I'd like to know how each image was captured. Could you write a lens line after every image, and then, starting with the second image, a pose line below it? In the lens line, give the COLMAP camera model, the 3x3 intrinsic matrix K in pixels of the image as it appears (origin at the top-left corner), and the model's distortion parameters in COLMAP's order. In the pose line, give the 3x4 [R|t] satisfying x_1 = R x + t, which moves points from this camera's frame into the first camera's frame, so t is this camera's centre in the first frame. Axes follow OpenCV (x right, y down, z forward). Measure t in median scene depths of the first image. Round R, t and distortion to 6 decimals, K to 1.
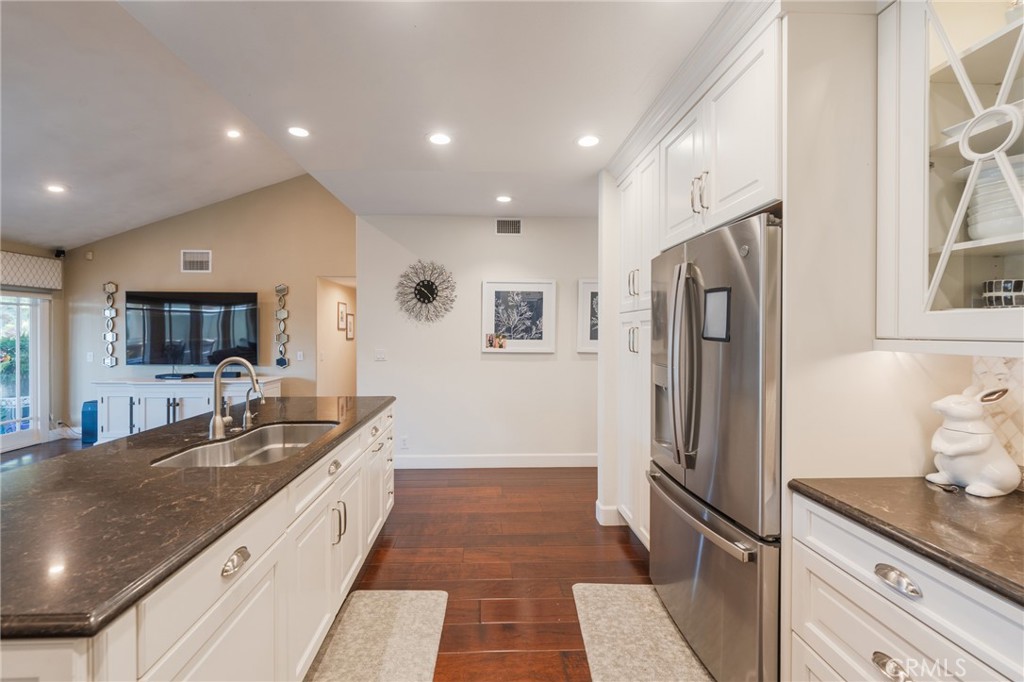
lens RADIAL K [[412.2, 0, 508.2], [0, 412.2, 333.3], [0, 0, 1]] dist [0.002610, -0.000164]
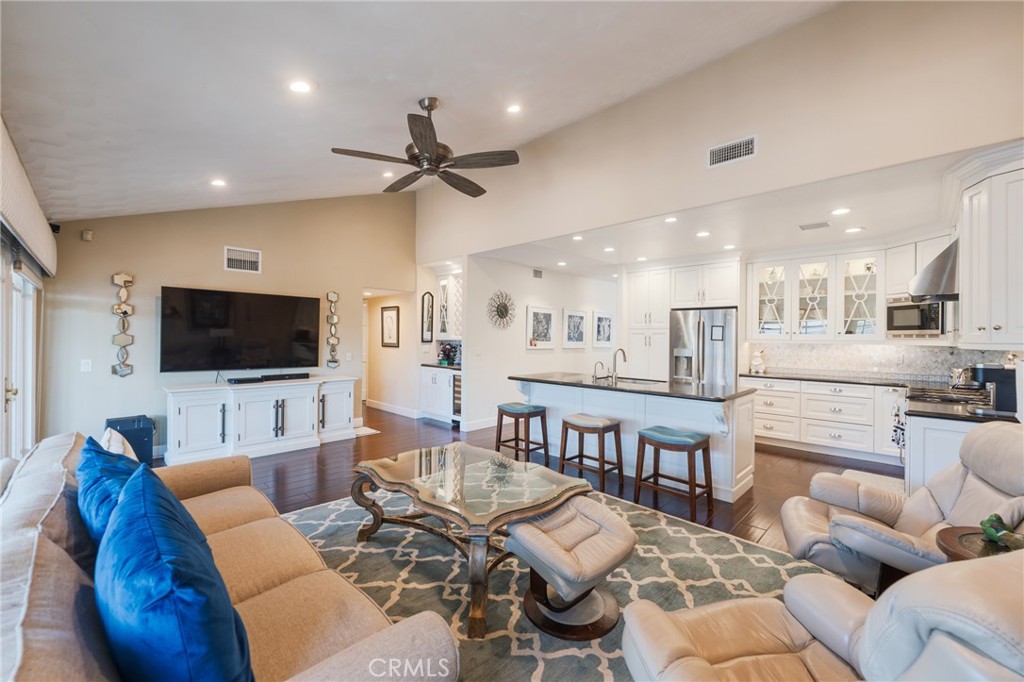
lens RADIAL K [[412.2, 0, 506.4], [0, 412.2, 337.0], [0, 0, 1]] dist [0.002610, -0.000164]
pose [[0.735223, 0.005351, 0.677805, -1.217411], [-0.004285, 0.999986, -0.003246, 0.003505], [-0.677812, -0.000518, 0.735235, -0.140737]]
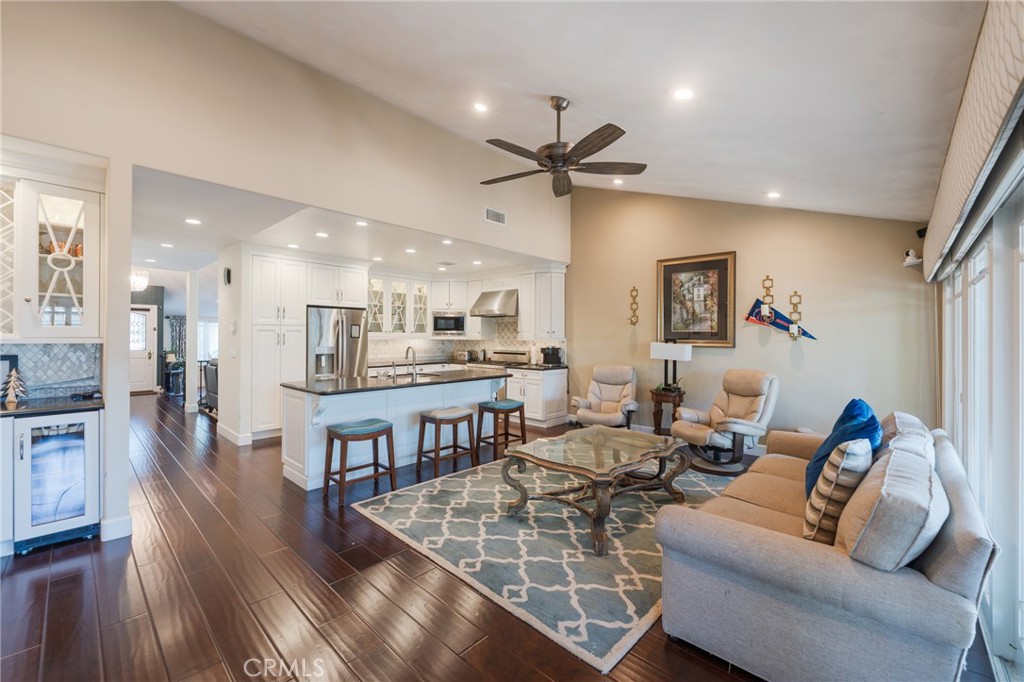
lens RADIAL K [[412.2, 0, 513.2], [0, 412.2, 350.4], [0, 0, 1]] dist [0.002610, -0.000164]
pose [[-0.702584, -0.031652, 0.710897, -1.280685], [-0.004897, 0.999202, 0.039649, -0.008668], [-0.711584, 0.024376, -0.702178, 1.026008]]
